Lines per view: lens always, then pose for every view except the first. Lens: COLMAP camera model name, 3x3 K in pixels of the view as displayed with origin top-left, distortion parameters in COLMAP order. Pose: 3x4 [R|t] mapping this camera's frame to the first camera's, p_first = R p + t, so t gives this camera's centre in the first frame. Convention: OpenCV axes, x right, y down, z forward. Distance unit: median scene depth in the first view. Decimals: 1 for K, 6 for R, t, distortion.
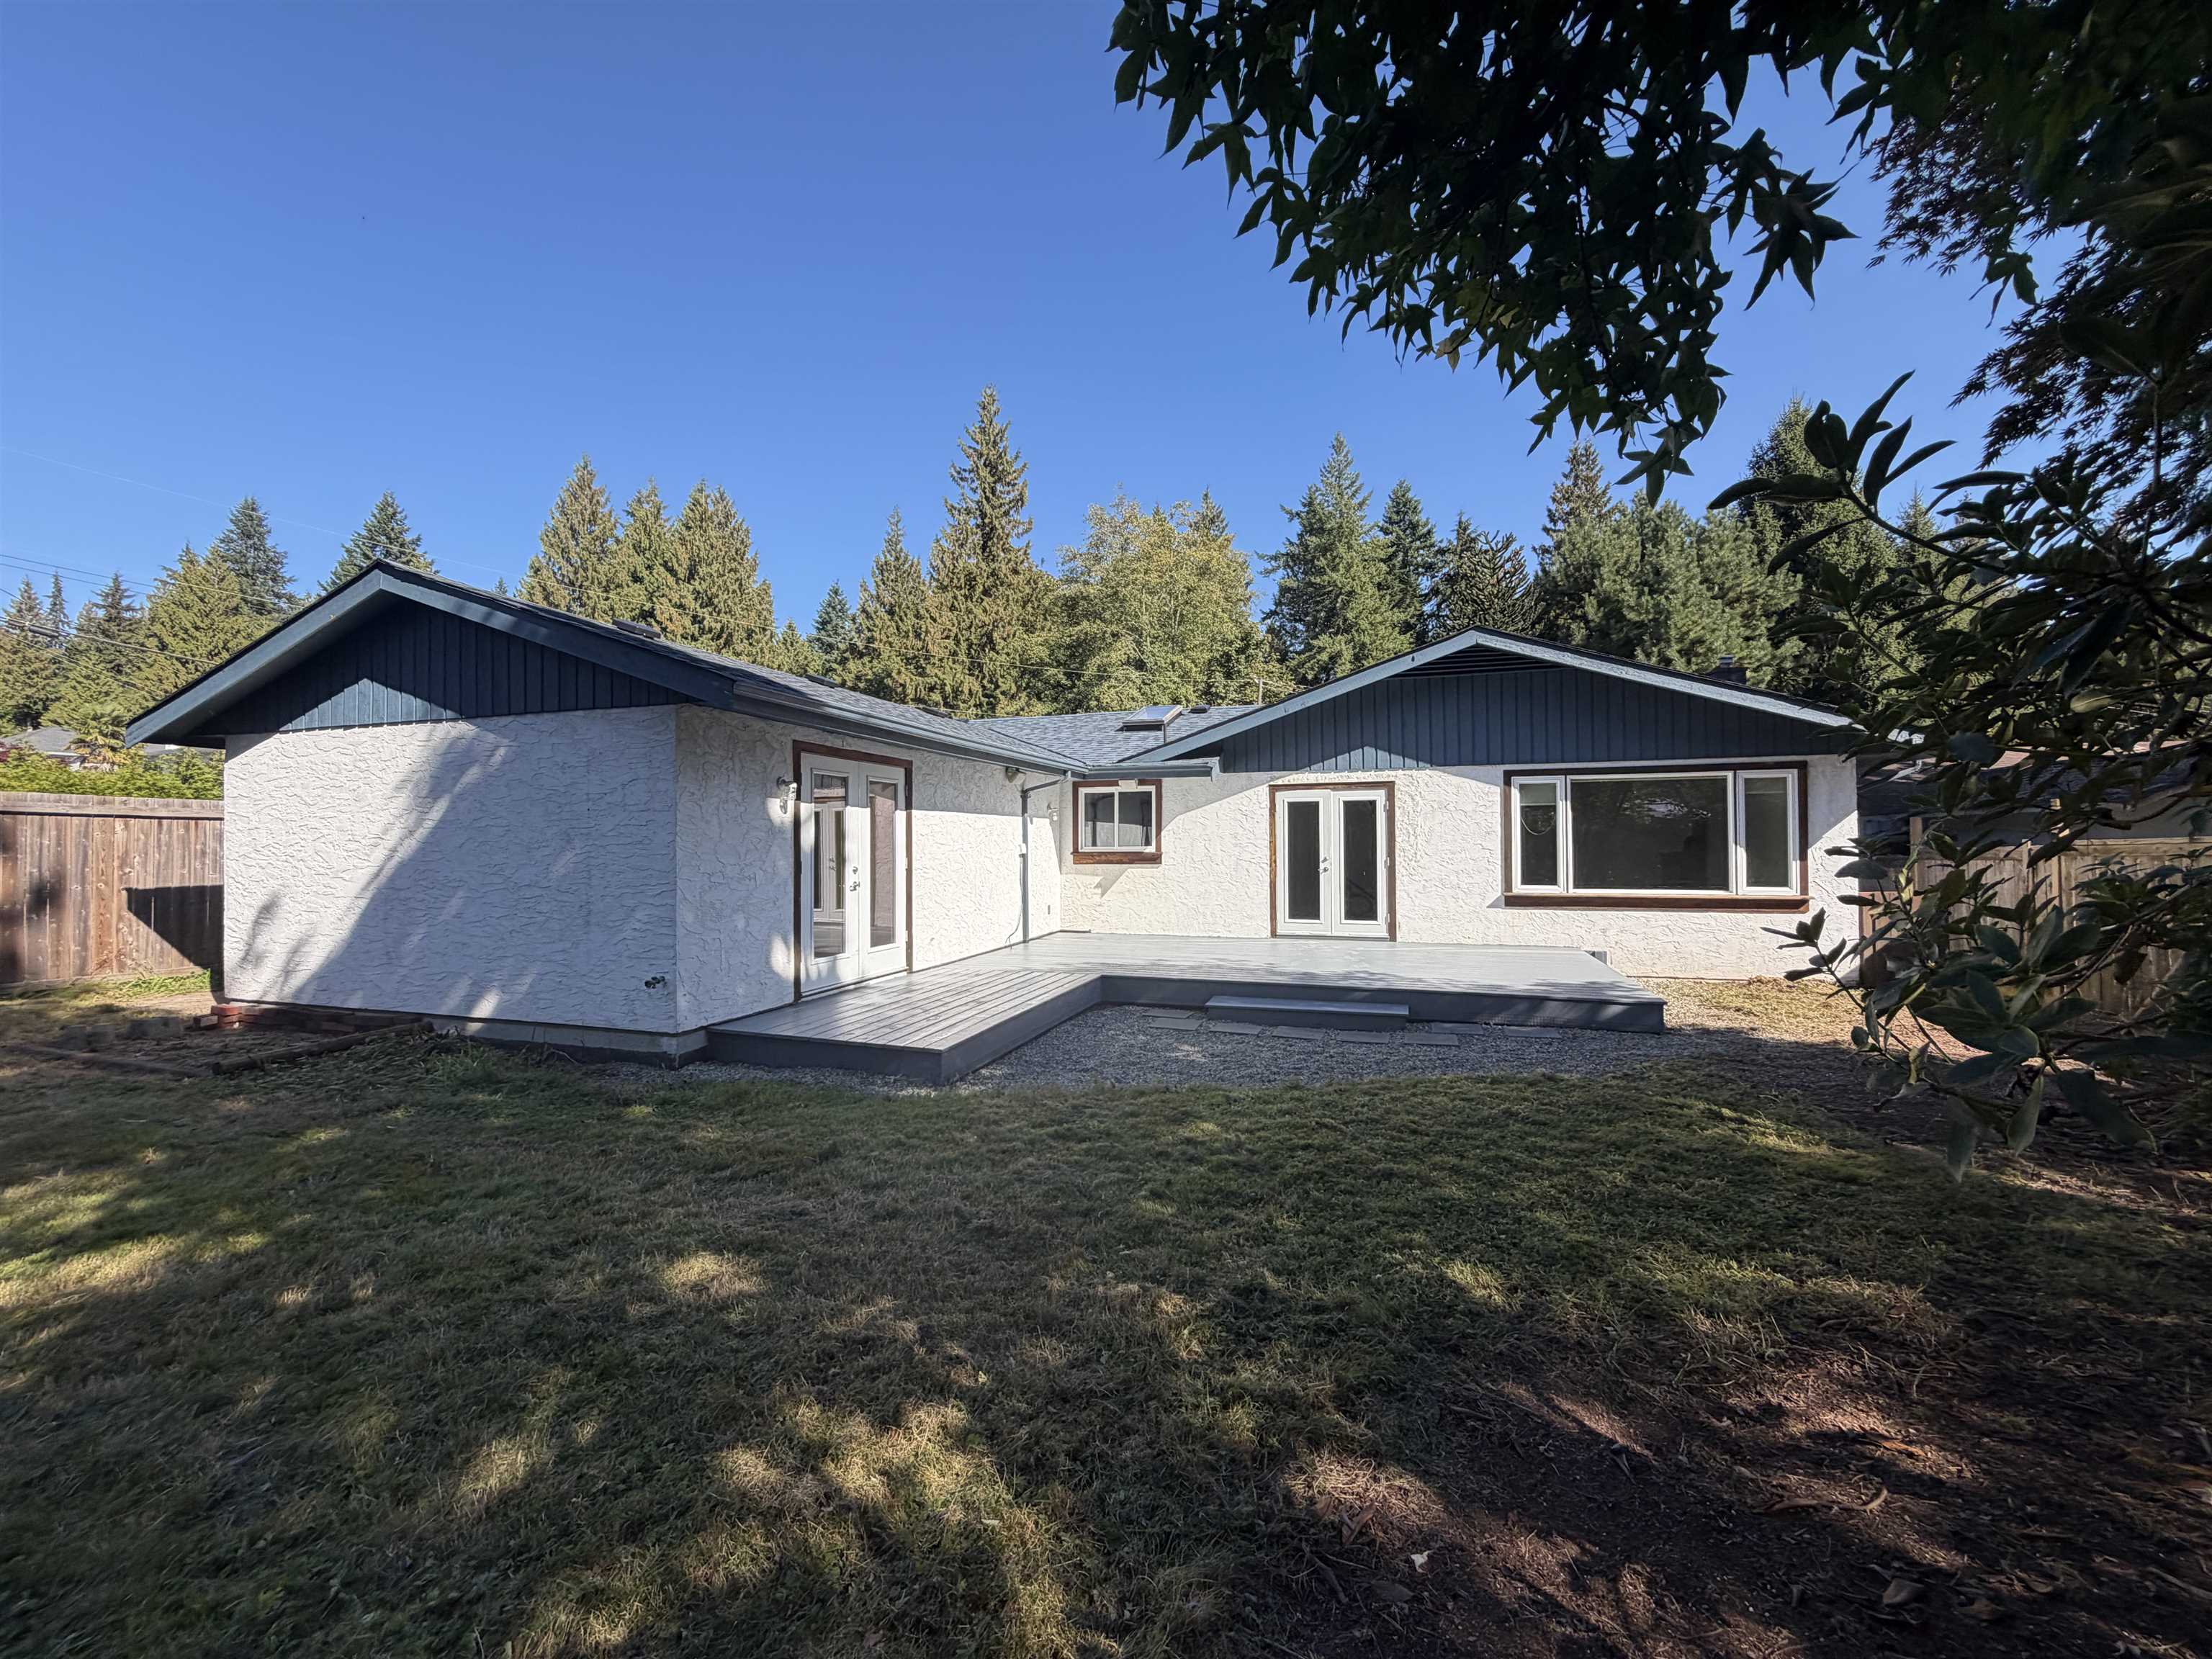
lens RADIAL K [[884.0, 0, 1099.9], [0, 884.0, 833.3], [0, 0, 1]] dist [0.002117, -0.000050]
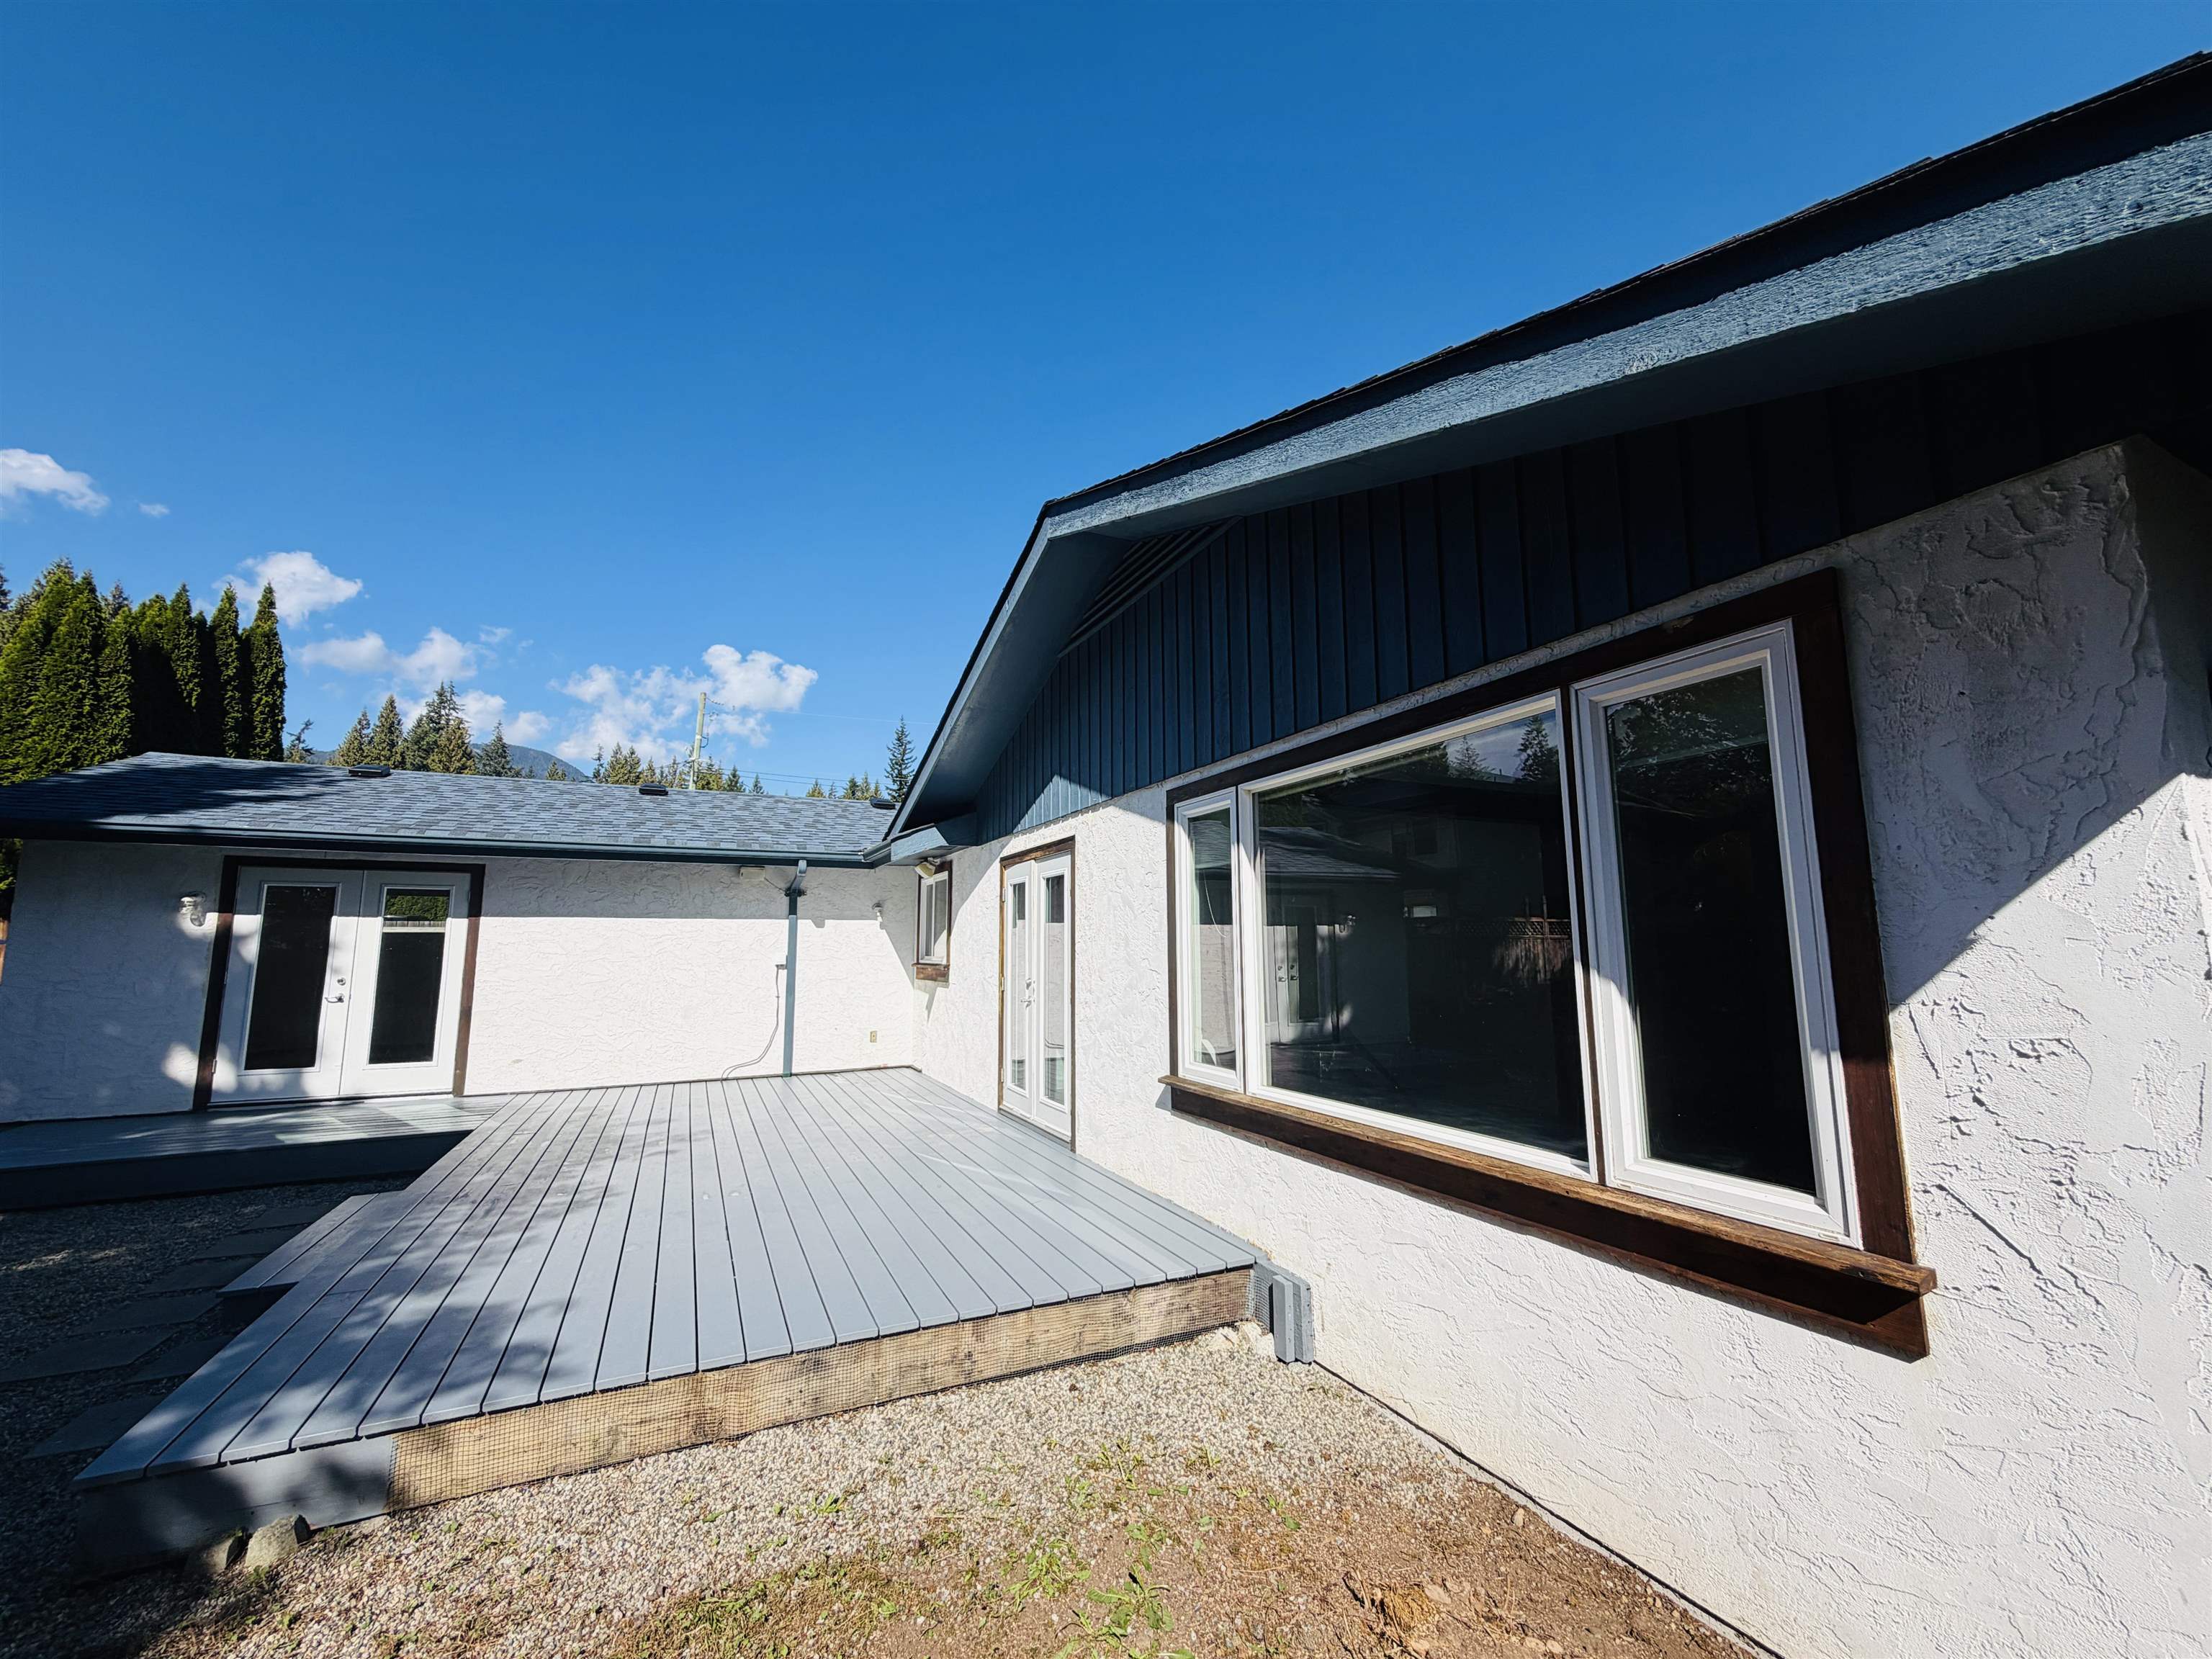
lens RADIAL K [[884.0, 0, 1109.4], [0, 884.0, 829.4], [0, 0, 1]] dist [0.002117, -0.000050]
pose [[0.683129, -0.095545, -0.724020, 0.826395], [0.008865, 0.992417, -0.122600, 0.001581], [0.730244, 0.077334, 0.678796, 0.744706]]
